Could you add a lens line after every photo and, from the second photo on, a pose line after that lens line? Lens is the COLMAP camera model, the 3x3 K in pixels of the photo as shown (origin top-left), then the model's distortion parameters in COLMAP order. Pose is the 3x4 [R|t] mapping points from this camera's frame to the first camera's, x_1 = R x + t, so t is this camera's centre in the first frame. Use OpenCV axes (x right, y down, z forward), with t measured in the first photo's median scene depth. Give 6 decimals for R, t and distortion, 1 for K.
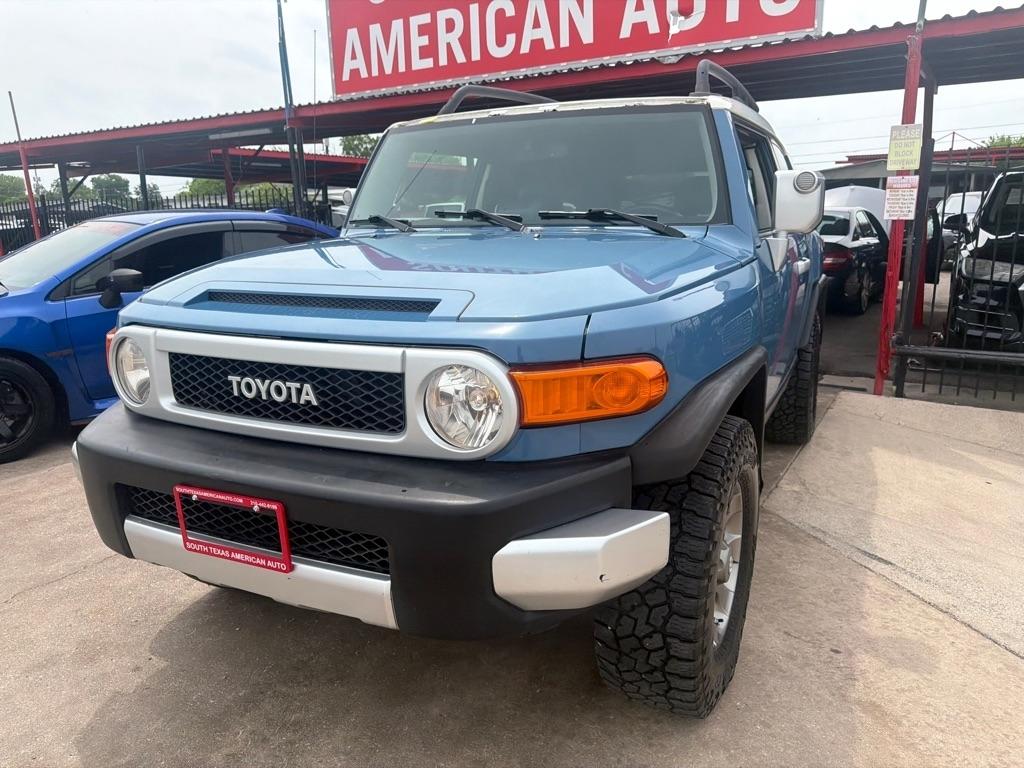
lens RADIAL K [[724.0, 0, 518.0], [0, 724.0, 388.8], [0, 0, 1]] dist [0.019070, -0.025848]
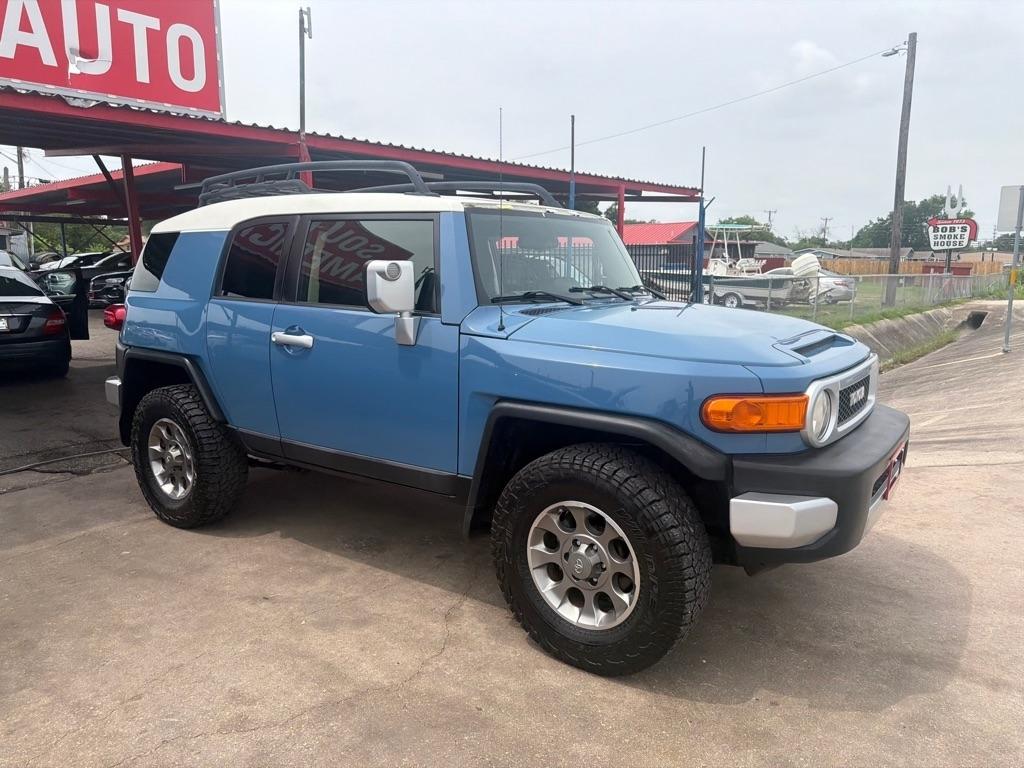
lens RADIAL K [[724.0, 0, 512.1], [0, 724.0, 378.4], [0, 0, 1]] dist [0.019070, -0.025848]
pose [[0.172207, -0.137850, 0.975368, -1.294704], [0.217947, 0.970952, 0.098746, -0.232001], [-0.960648, 0.195573, 0.197249, 0.865845]]
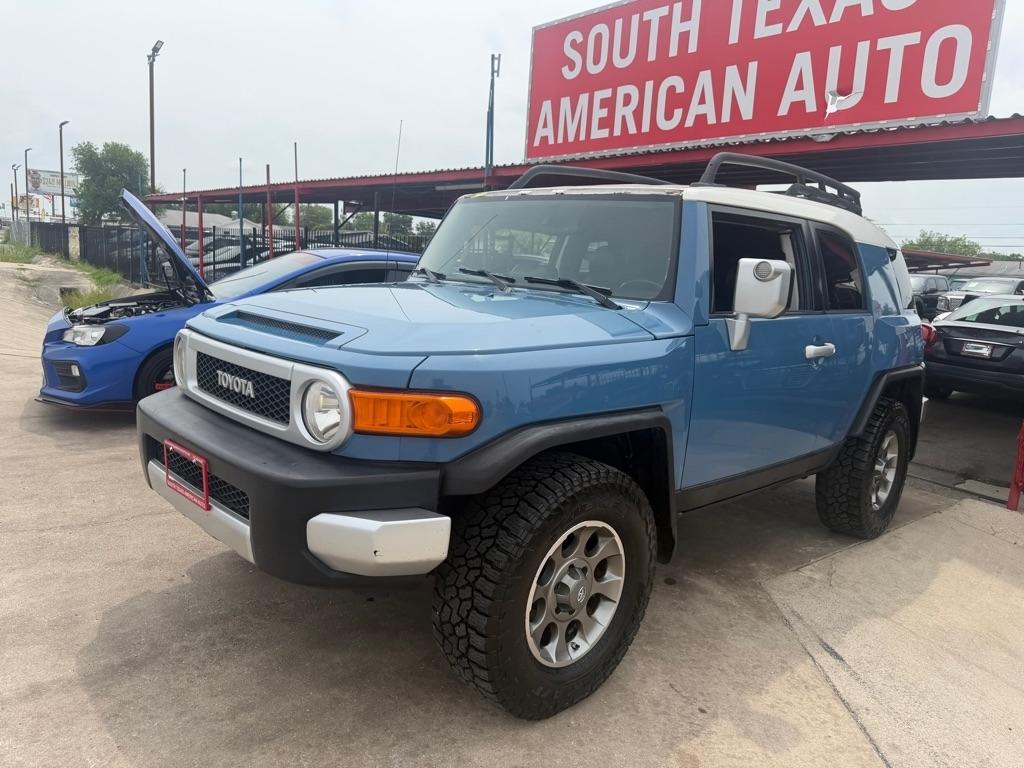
lens RADIAL K [[724.0, 0, 511.0], [0, 724.0, 383.8], [0, 0, 1]] dist [0.019070, -0.025848]
pose [[0.938736, 0.134665, -0.317238, 0.368161], [-0.157517, 0.986378, -0.047398, -0.009359], [0.306533, 0.094465, 0.947161, -0.102262]]
